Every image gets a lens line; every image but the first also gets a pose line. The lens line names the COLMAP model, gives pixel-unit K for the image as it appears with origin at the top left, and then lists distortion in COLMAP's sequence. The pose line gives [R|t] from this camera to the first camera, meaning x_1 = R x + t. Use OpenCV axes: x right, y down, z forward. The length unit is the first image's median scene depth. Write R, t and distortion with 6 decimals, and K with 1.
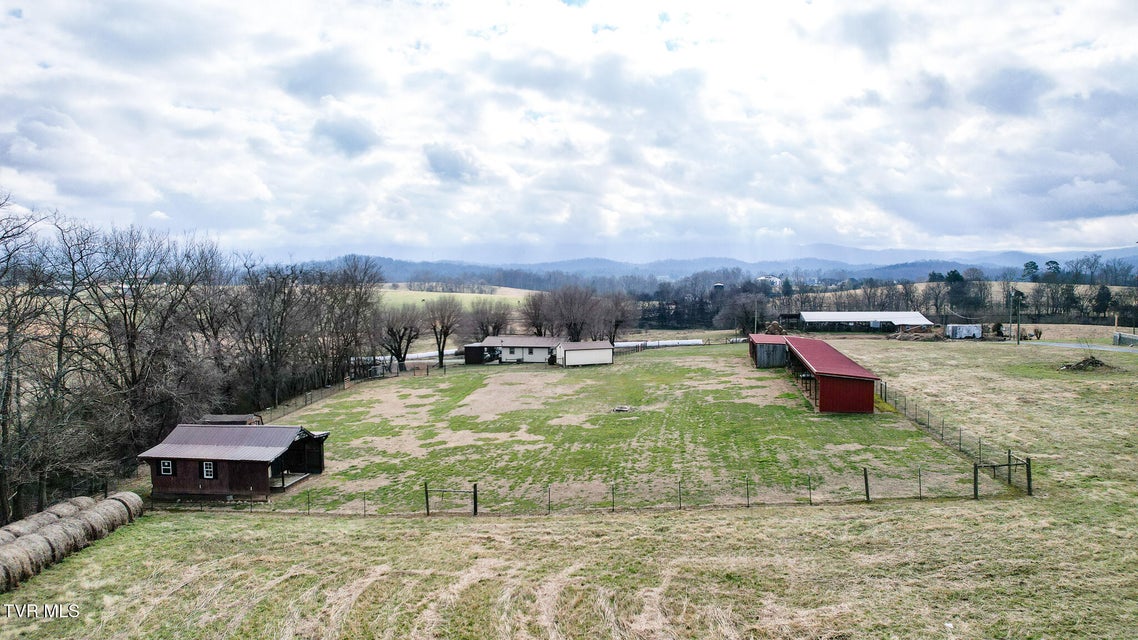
lens RADIAL K [[732.7, 0, 569.0], [0, 732.7, 320.0], [0, 0, 1]] dist [-0.078062, 0.076168]
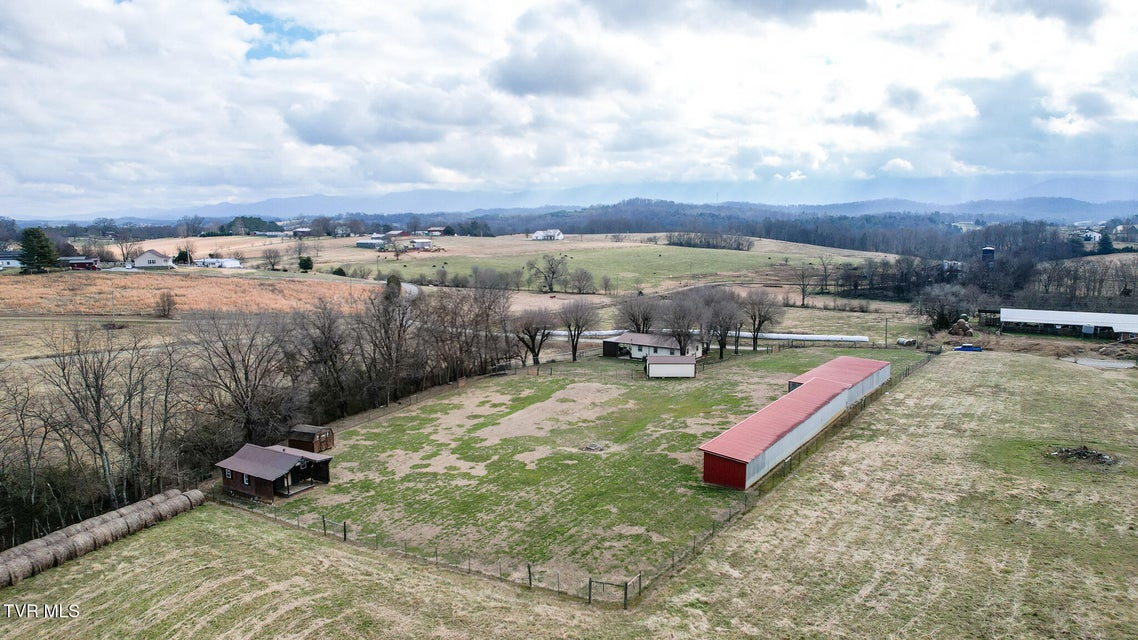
lens RADIAL K [[732.7, 0, 569.0], [0, 732.7, 320.0], [0, 0, 1]] dist [-0.078062, 0.076168]
pose [[0.920914, 0.054823, -0.385890, 0.784175], [-0.020872, 0.995574, 0.091631, -0.316386], [0.389206, -0.076330, 0.917983, -0.187405]]
